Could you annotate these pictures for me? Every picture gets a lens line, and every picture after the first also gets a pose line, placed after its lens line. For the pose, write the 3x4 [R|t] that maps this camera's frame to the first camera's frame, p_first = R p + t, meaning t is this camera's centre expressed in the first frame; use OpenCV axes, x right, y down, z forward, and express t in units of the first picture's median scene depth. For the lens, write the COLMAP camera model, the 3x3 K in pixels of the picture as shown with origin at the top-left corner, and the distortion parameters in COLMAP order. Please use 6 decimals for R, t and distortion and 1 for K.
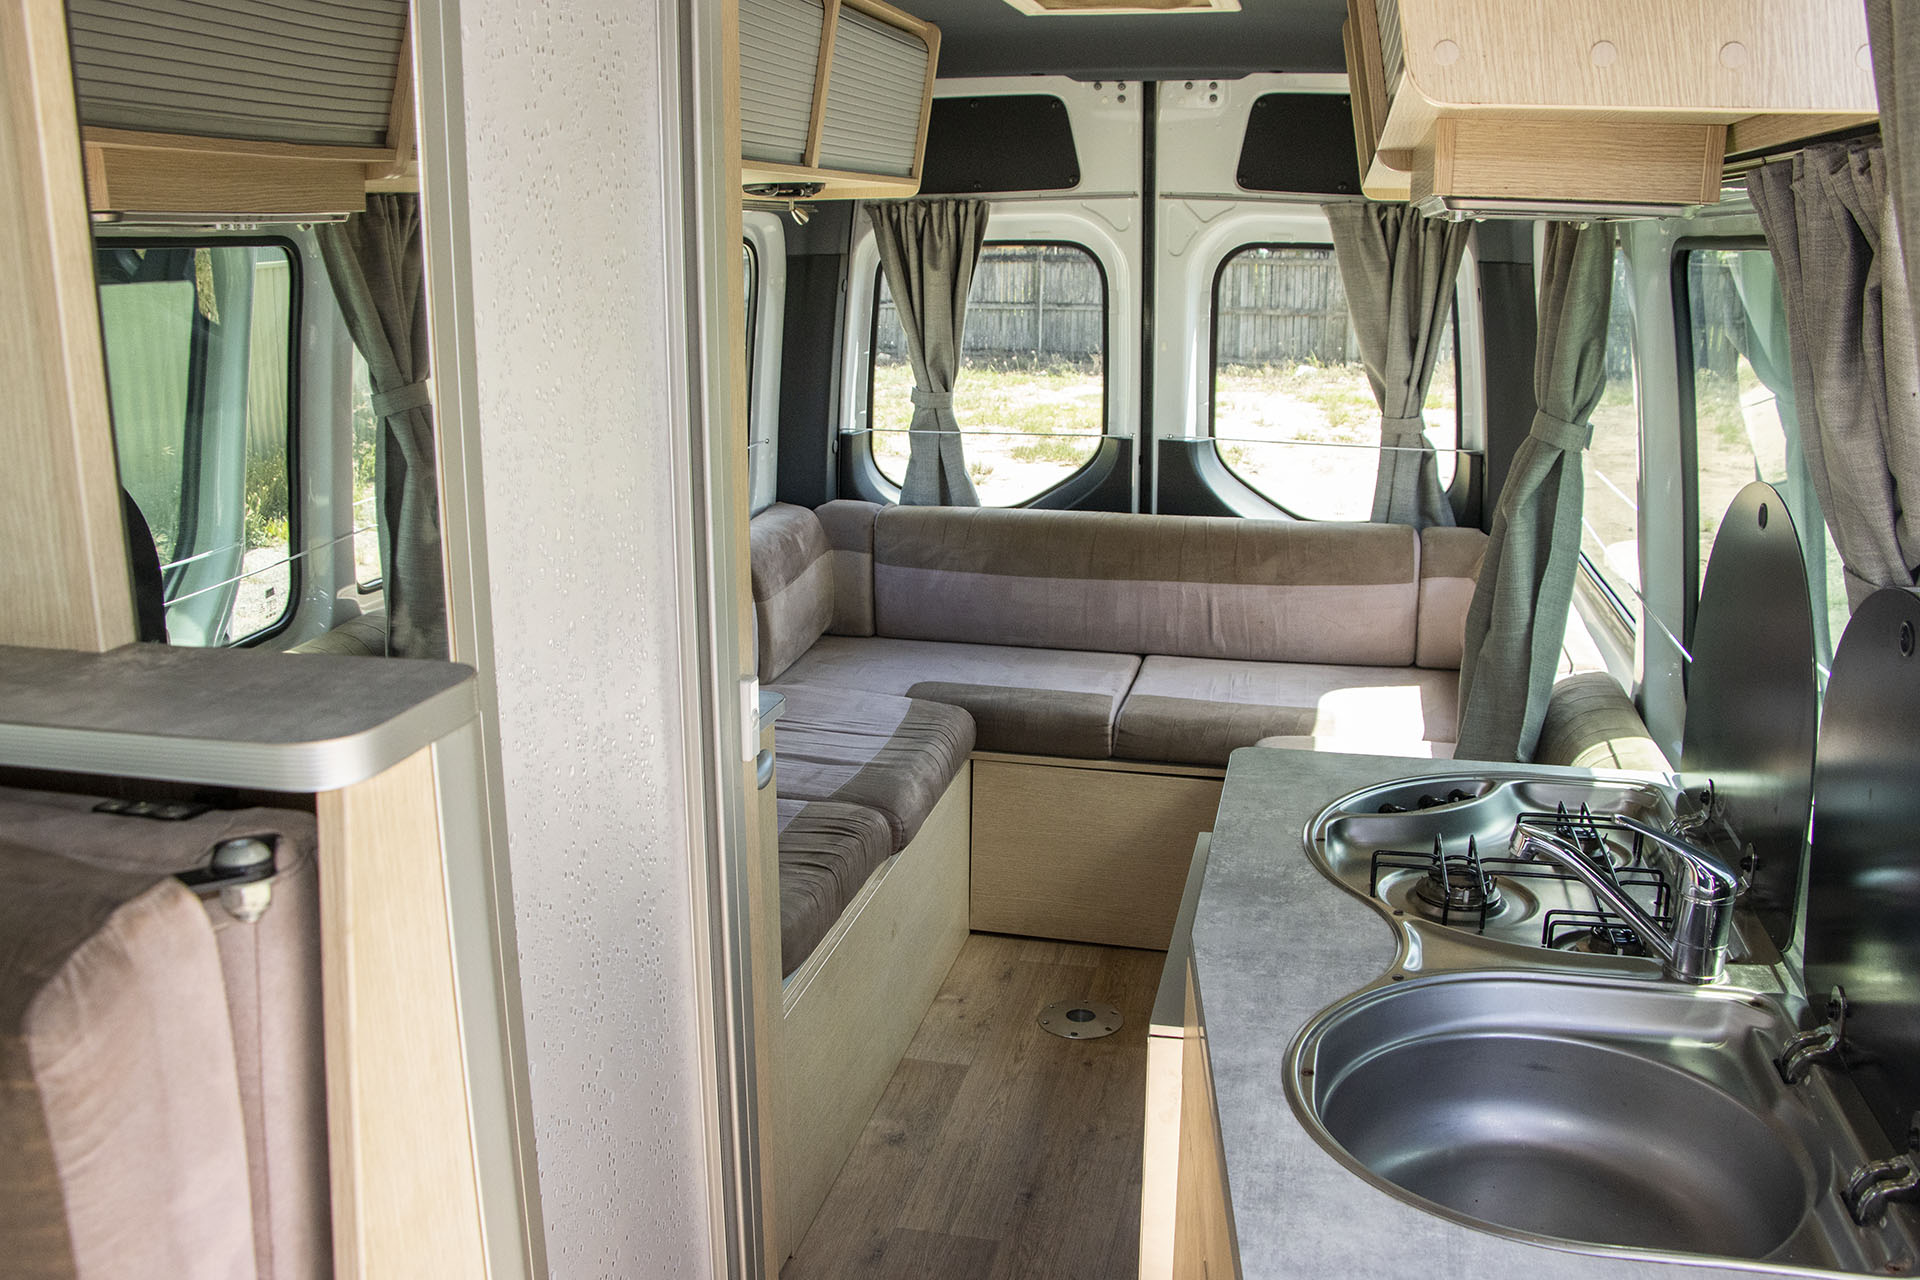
lens RADIAL K [[1622.7, 0, 960.0], [0, 1622.7, 640.0], [0, 0, 1]] dist [-0.196789, 0.208690]
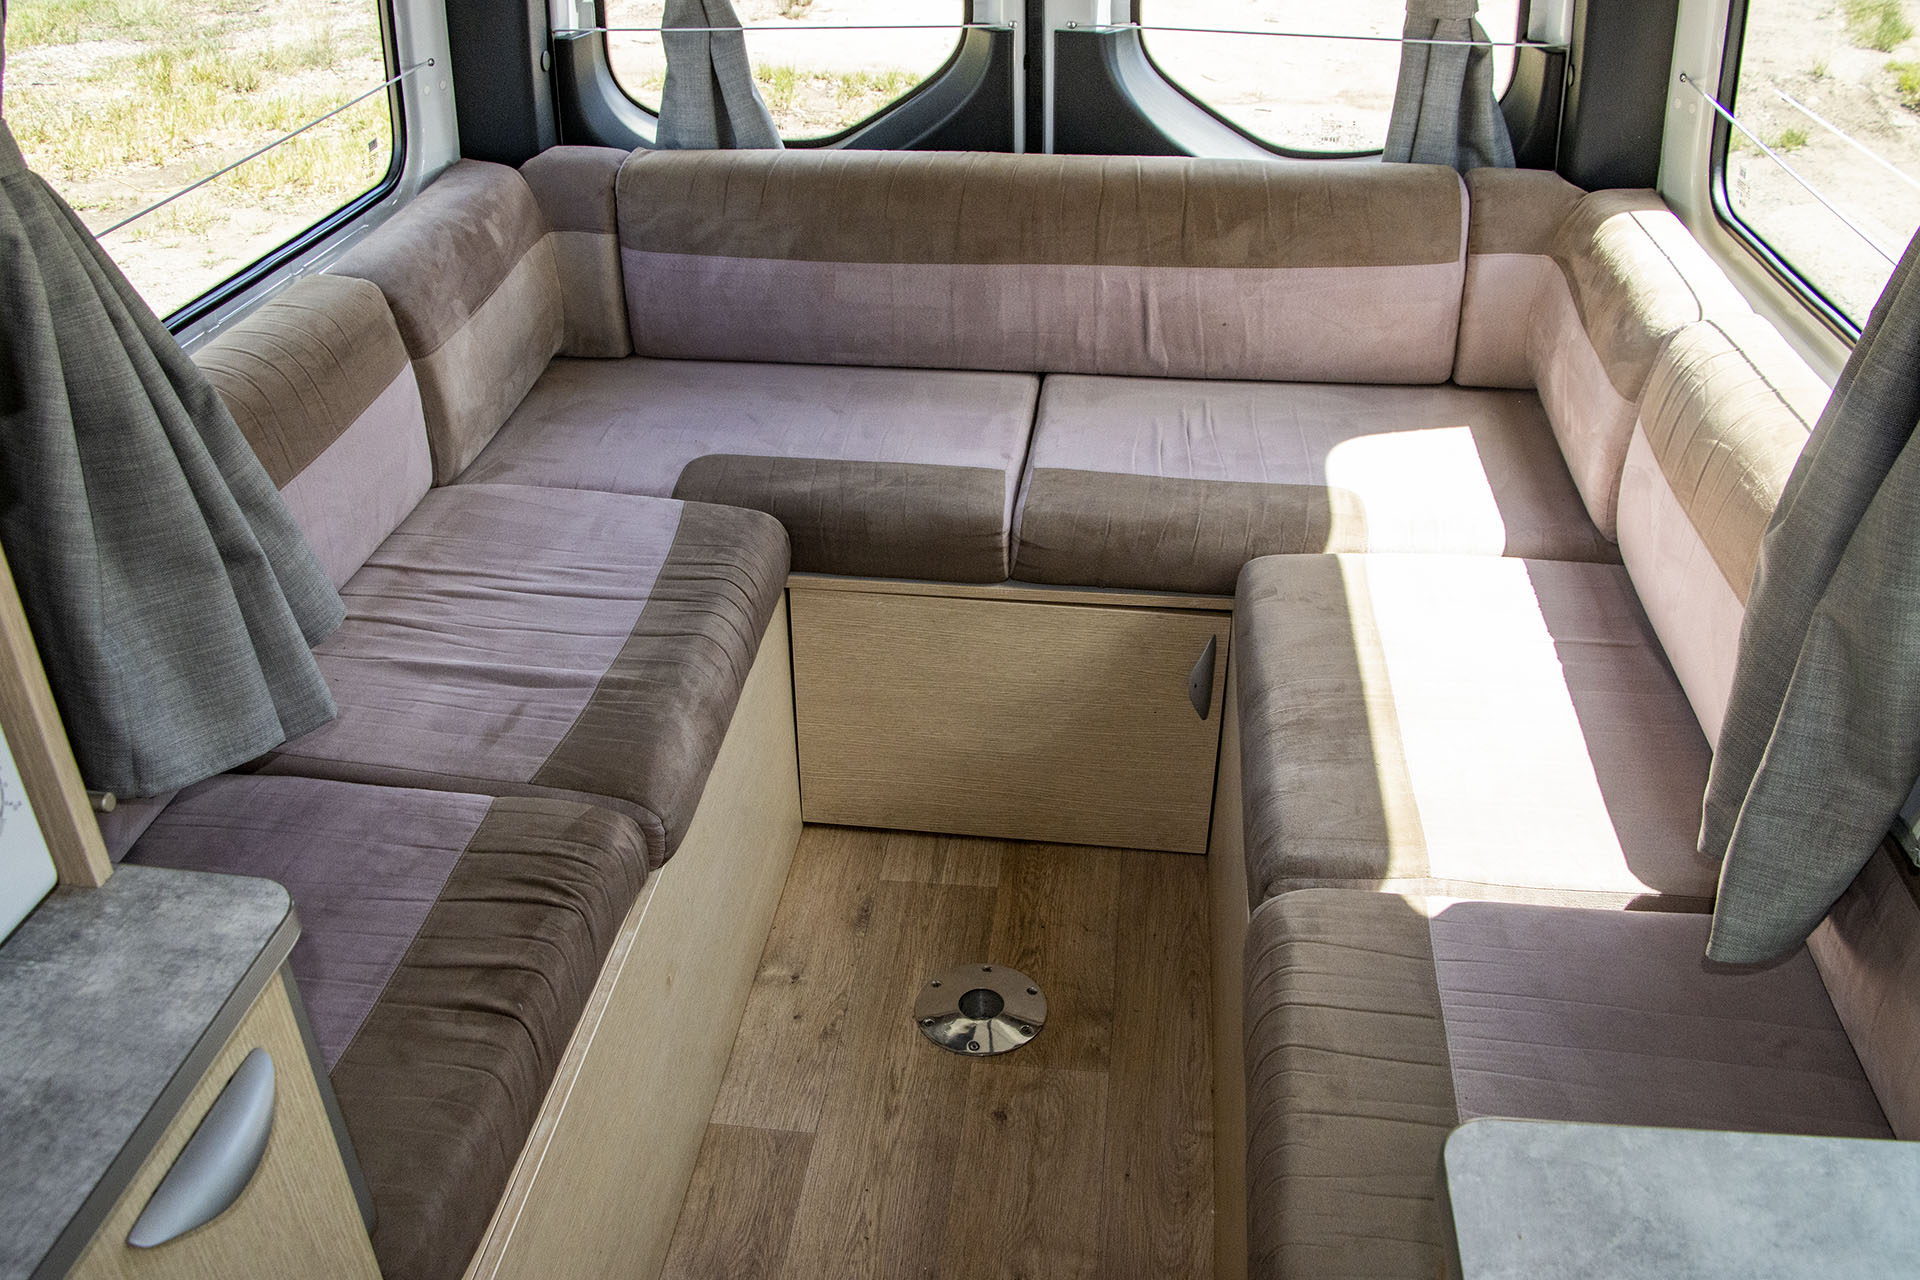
lens RADIAL K [[1622.7, 0, 960.0], [0, 1622.7, 640.0], [0, 0, 1]] dist [-0.196789, 0.208690]
pose [[0.994167, -0.065745, 0.085497, 0.017713], [0.038562, 0.957000, 0.287515, -0.079239], [-0.100723, -0.282541, 0.953953, 0.359193]]
